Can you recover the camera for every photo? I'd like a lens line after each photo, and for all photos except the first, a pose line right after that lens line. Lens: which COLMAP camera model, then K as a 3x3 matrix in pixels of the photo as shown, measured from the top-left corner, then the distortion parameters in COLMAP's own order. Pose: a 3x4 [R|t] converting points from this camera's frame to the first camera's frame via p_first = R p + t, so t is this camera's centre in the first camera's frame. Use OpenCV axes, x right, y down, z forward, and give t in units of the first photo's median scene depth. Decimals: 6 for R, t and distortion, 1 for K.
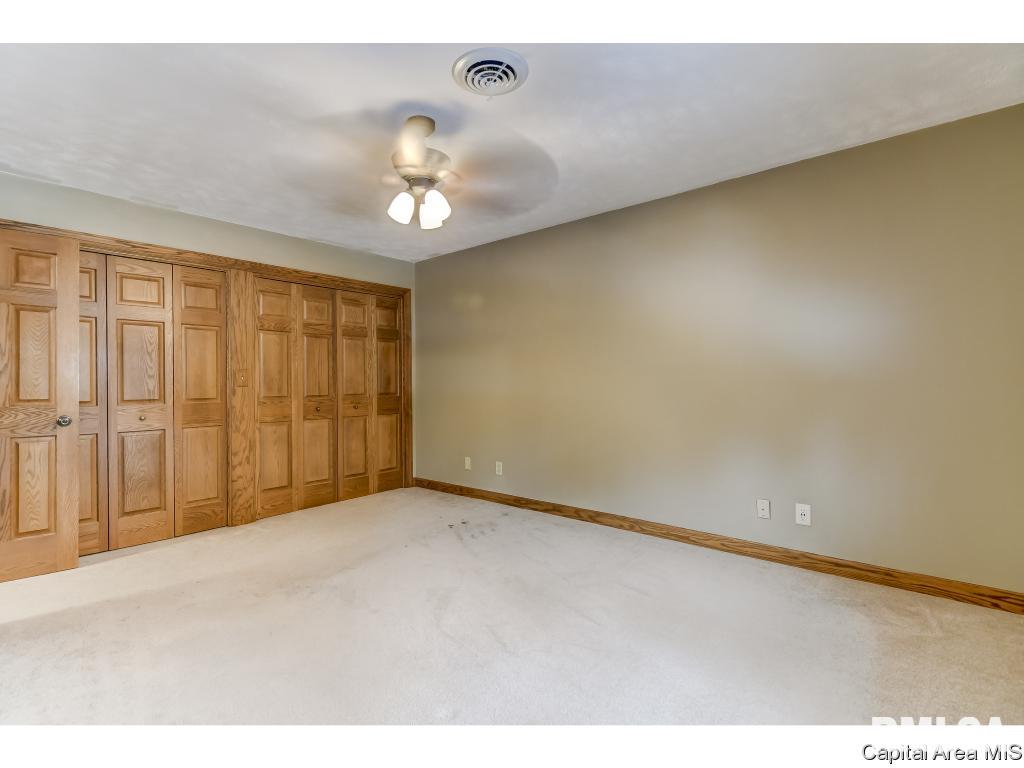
lens RADIAL K [[491.9, 0, 512.9], [0, 491.9, 381.7], [0, 0, 1]] dist [-0.000525, -0.001141]
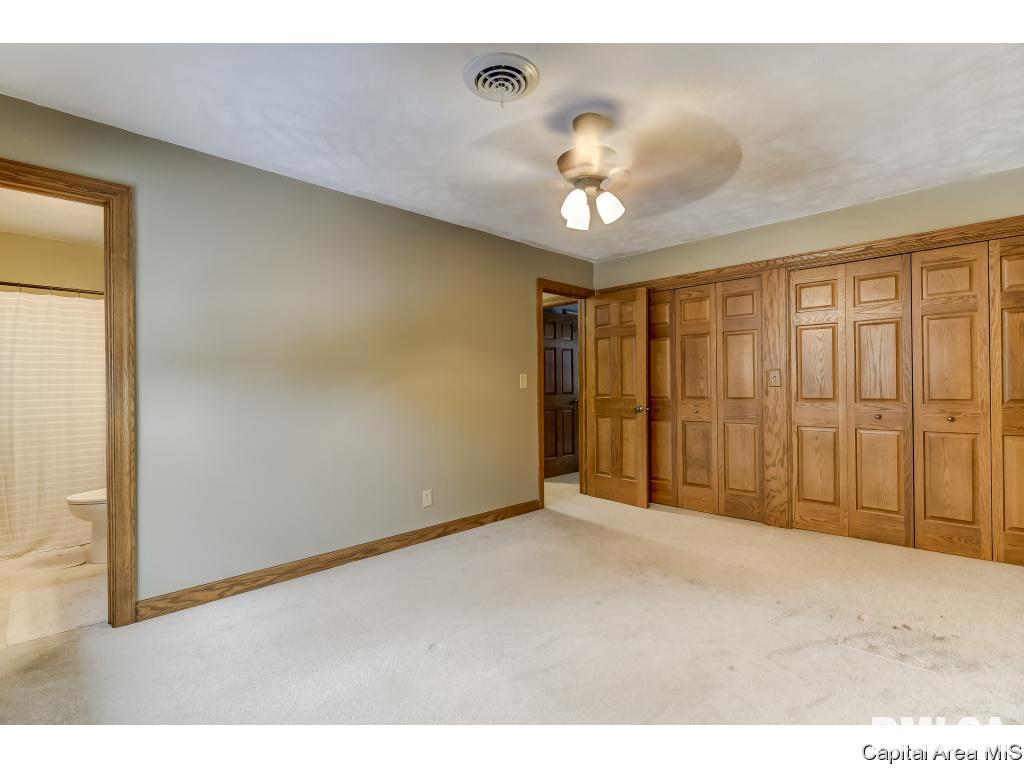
lens RADIAL K [[491.9, 0, 513.2], [0, 491.9, 383.5], [0, 0, 1]] dist [-0.000525, -0.001141]
pose [[-0.079677, 0.002249, -0.996818, 0.476927], [0.009789, 0.999951, 0.001473, -0.003692], [0.996773, -0.009640, -0.079695, 0.555570]]
